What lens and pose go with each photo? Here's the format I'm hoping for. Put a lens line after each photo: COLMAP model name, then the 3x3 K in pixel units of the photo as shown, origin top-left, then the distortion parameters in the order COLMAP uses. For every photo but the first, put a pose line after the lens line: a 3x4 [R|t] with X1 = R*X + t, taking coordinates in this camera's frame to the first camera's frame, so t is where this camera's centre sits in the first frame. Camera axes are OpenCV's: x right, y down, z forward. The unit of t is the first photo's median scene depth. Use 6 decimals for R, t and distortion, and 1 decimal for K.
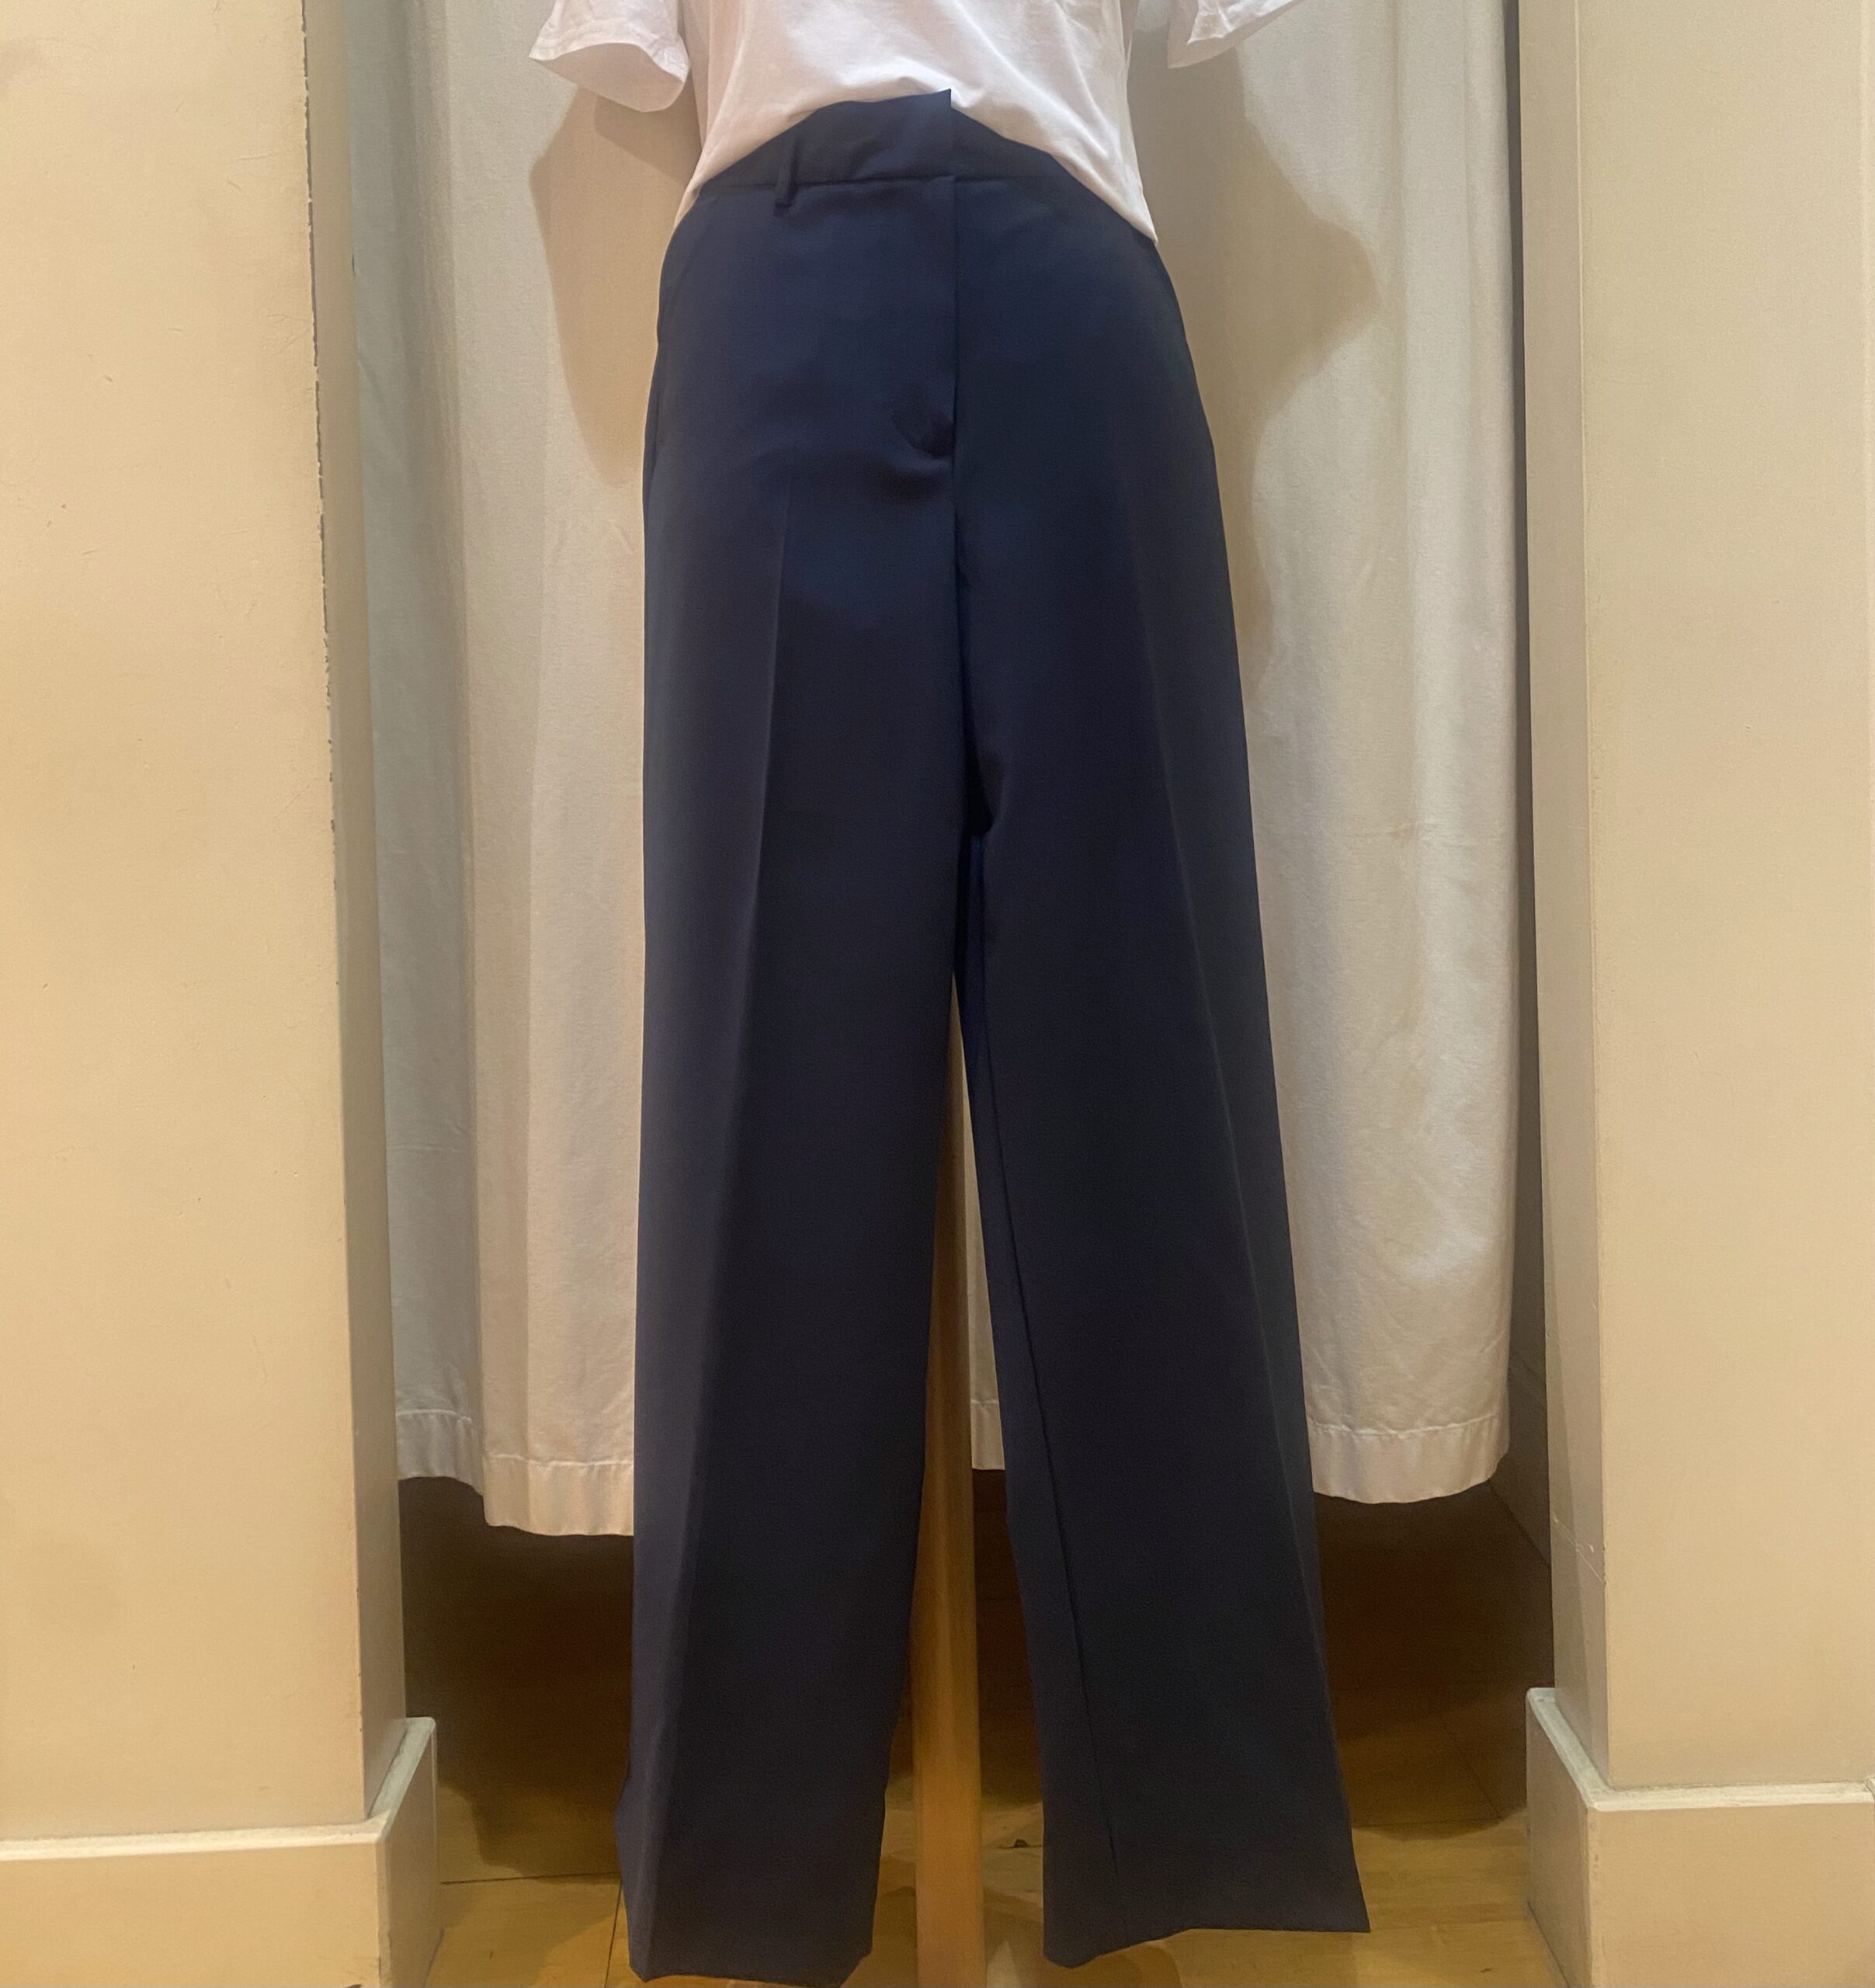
lens RADIAL K [[2234.2, 0, 937.5], [0, 2234.2, 994.0], [0, 0, 1]] dist [0.002967, -0.005786]
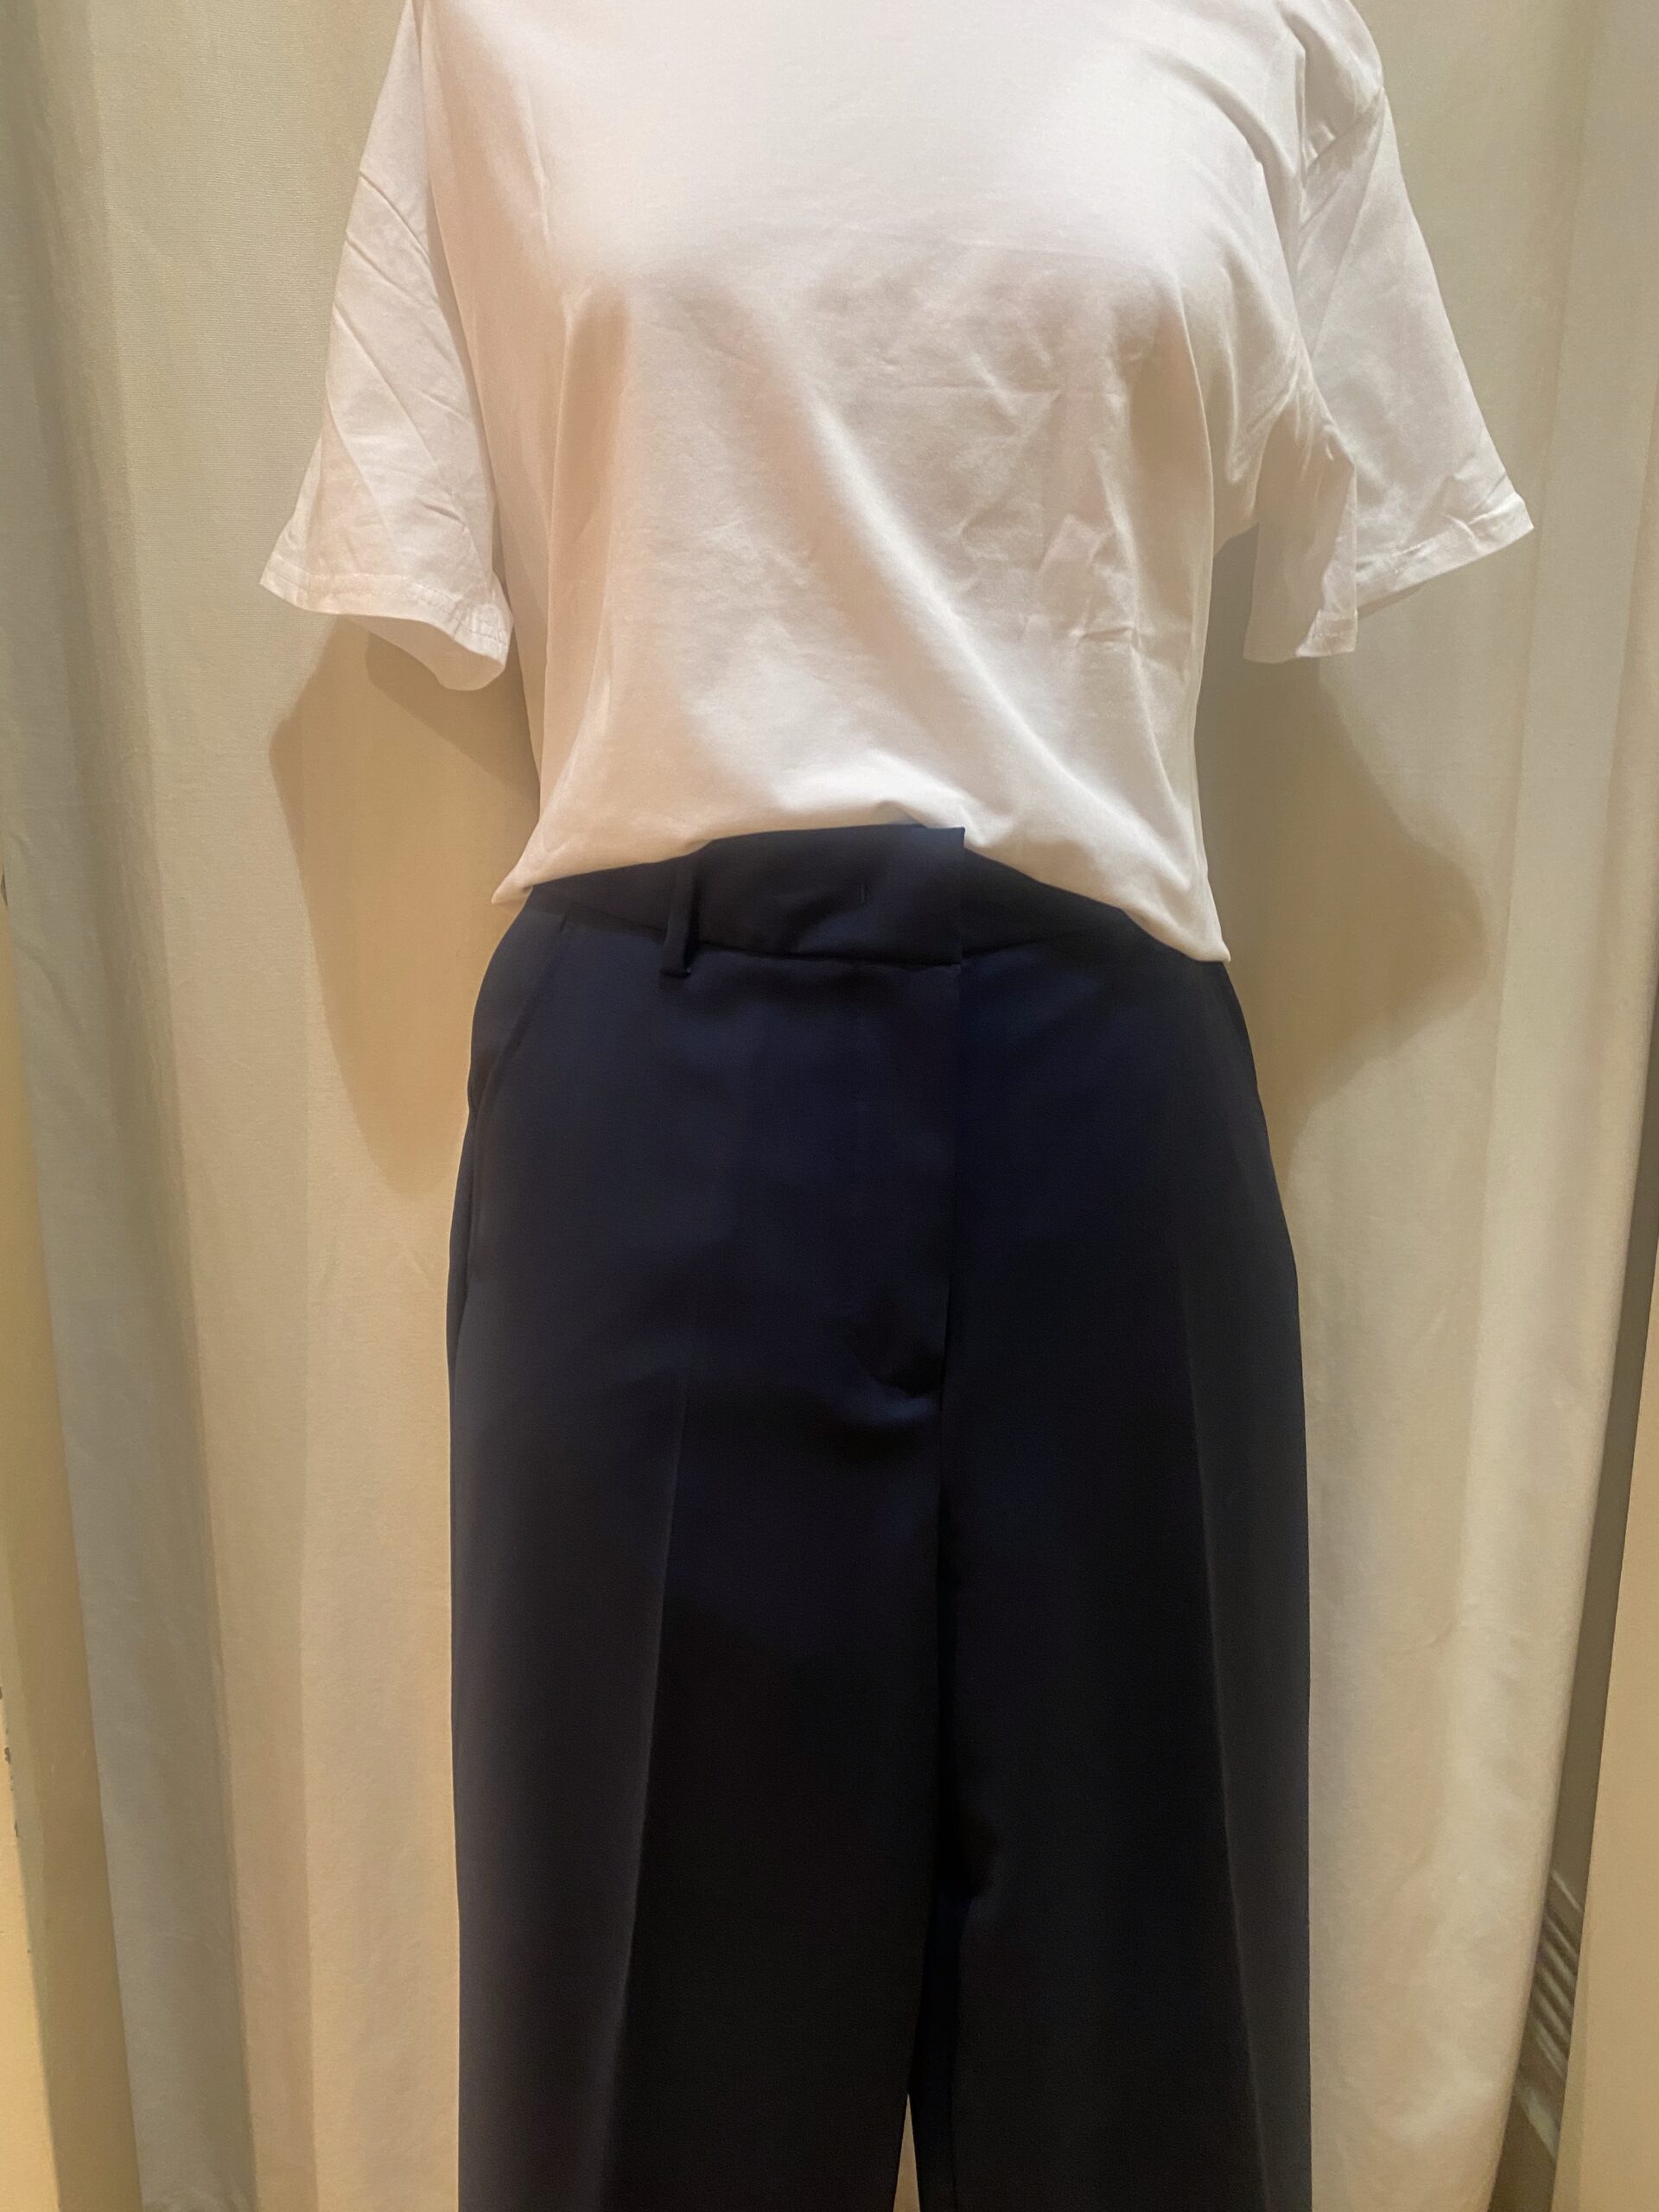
lens RADIAL K [[1688.4, 0, 784.7], [0, 1688.4, 1105.7], [0, 0, 1]] dist [0.001560, -0.004533]
pose [[0.997728, 0.009328, 0.066725, -0.065312], [-0.021353, 0.983095, 0.181846, -0.379582], [-0.063901, -0.182858, 0.981061, 0.505992]]
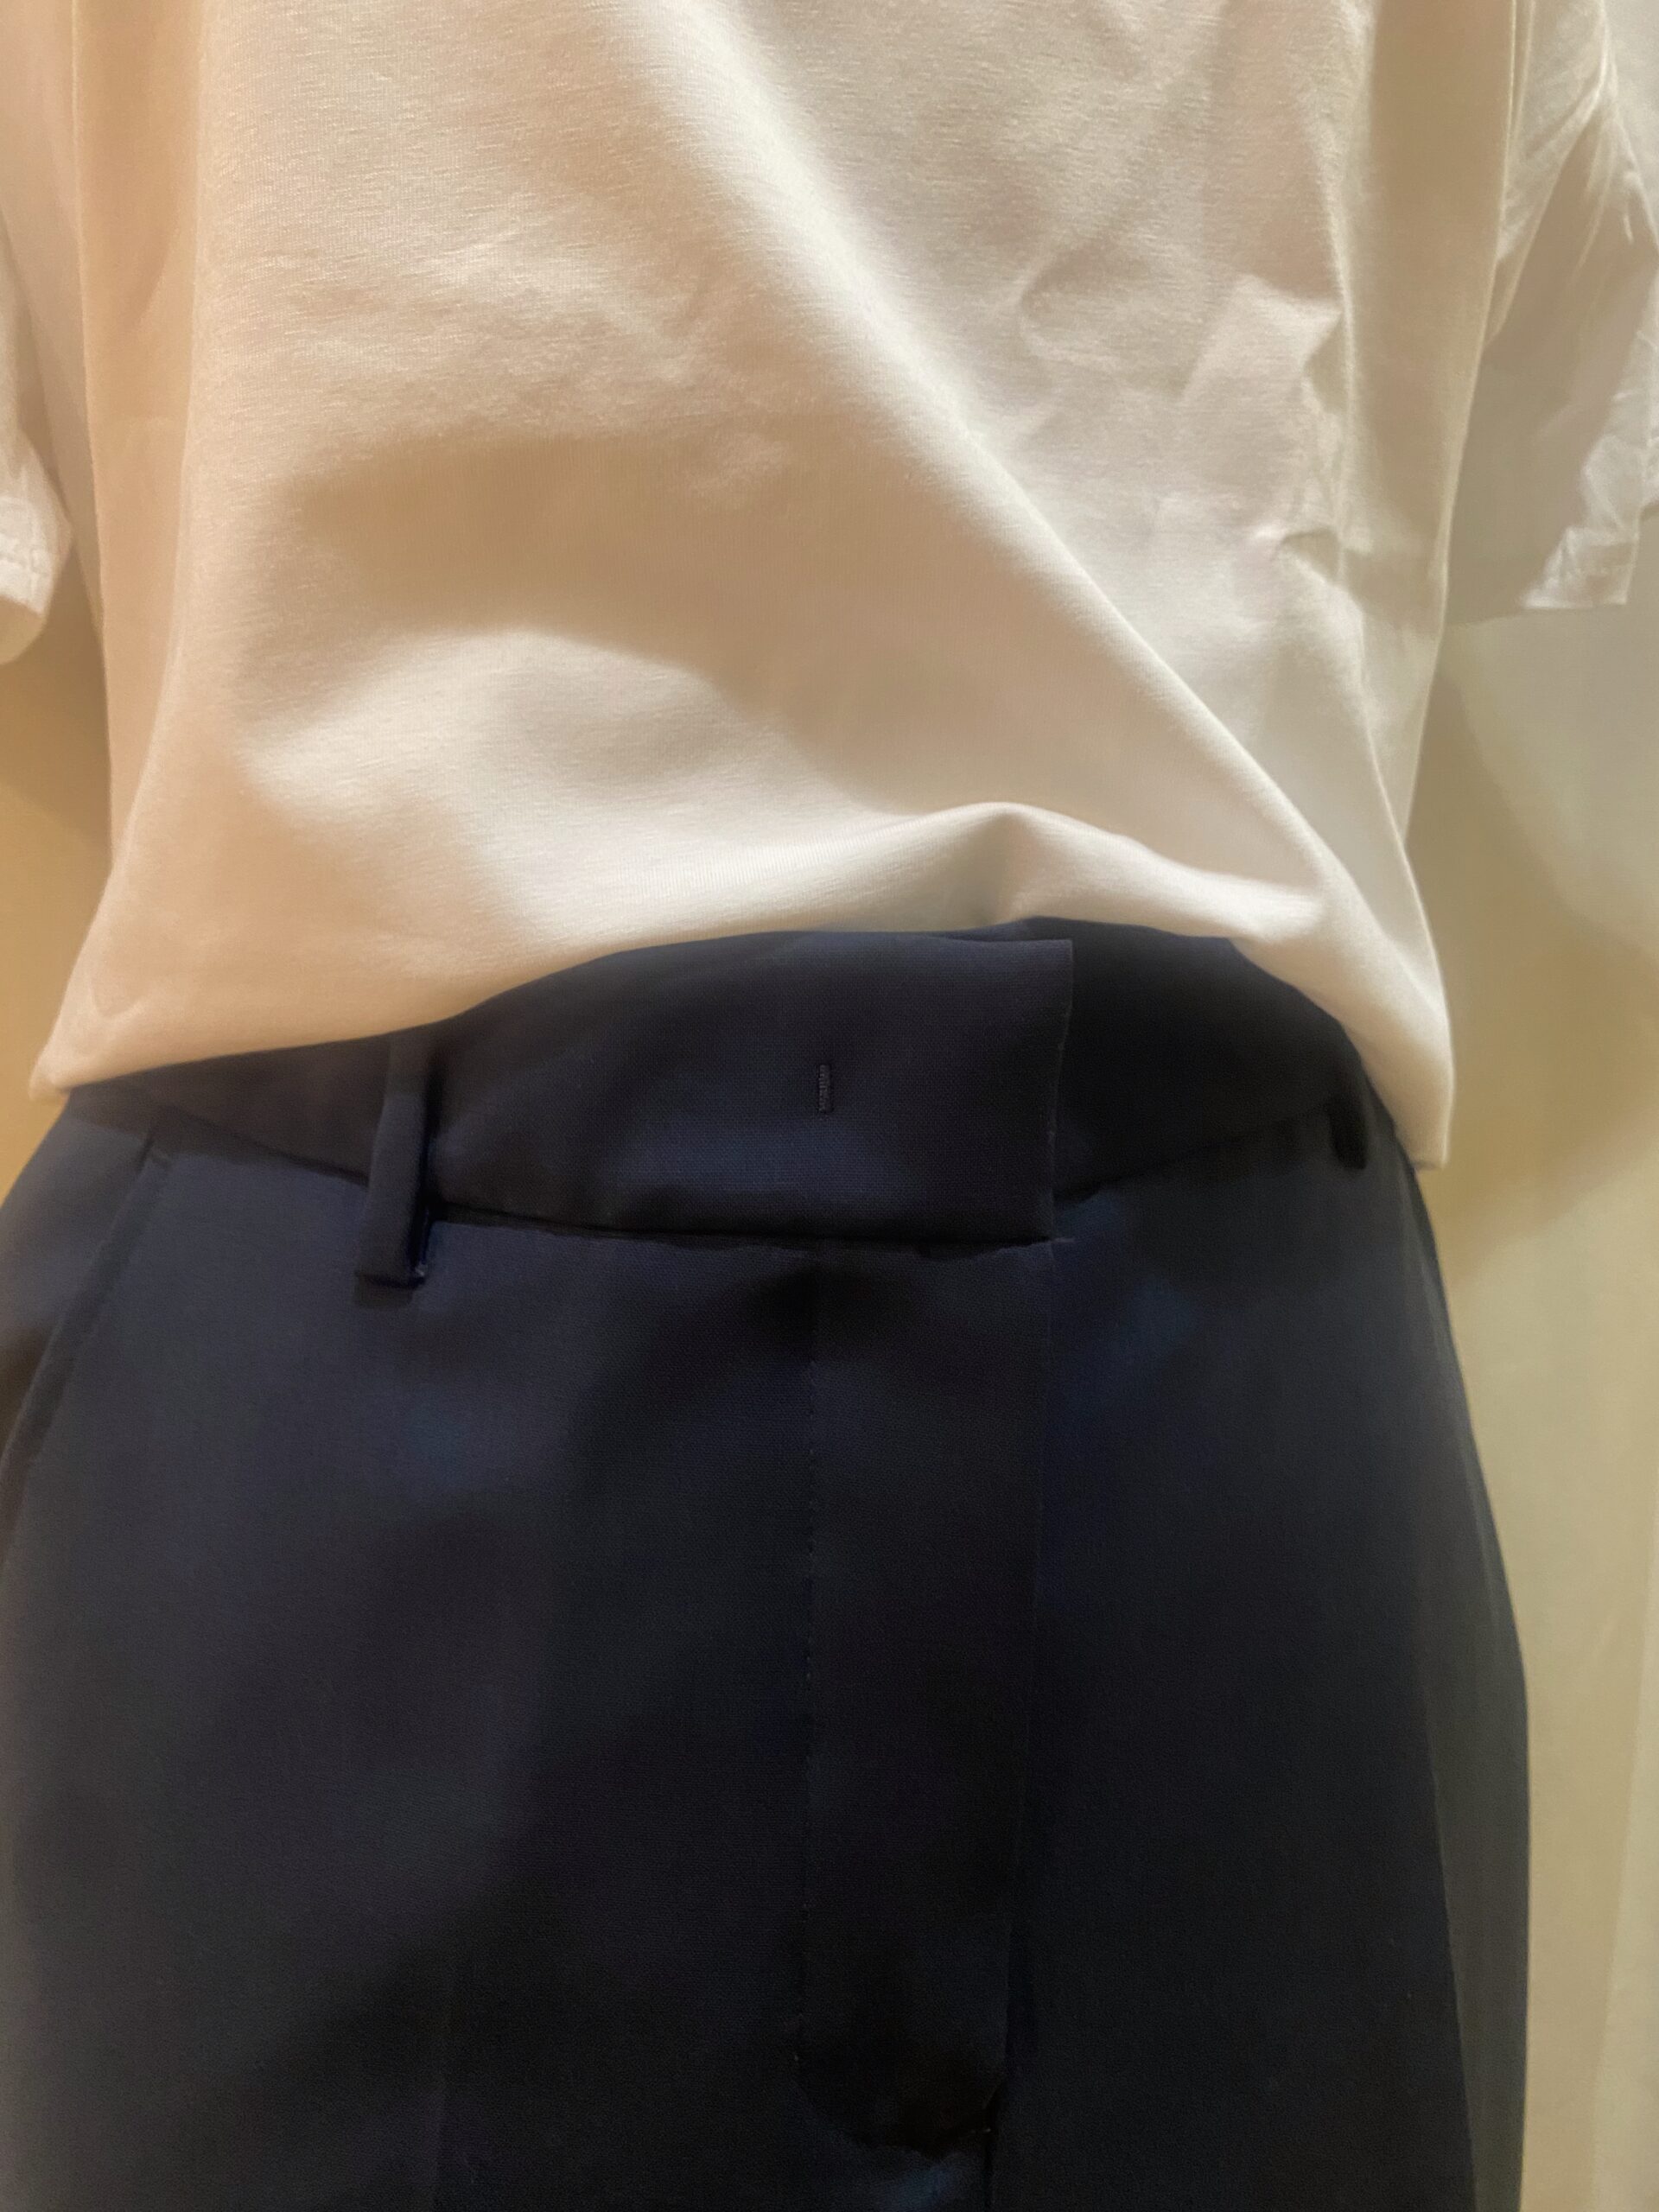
lens RADIAL K [[1713.2, 0, 799.7], [0, 1713.2, 1107.1], [0, 0, 1]] dist [-0.062416, 0.028636]
pose [[0.979610, -0.022169, 0.199684, -0.057170], [-0.015784, 0.982330, 0.186492, -0.391589], [-0.200290, -0.185841, 0.961950, 0.742528]]
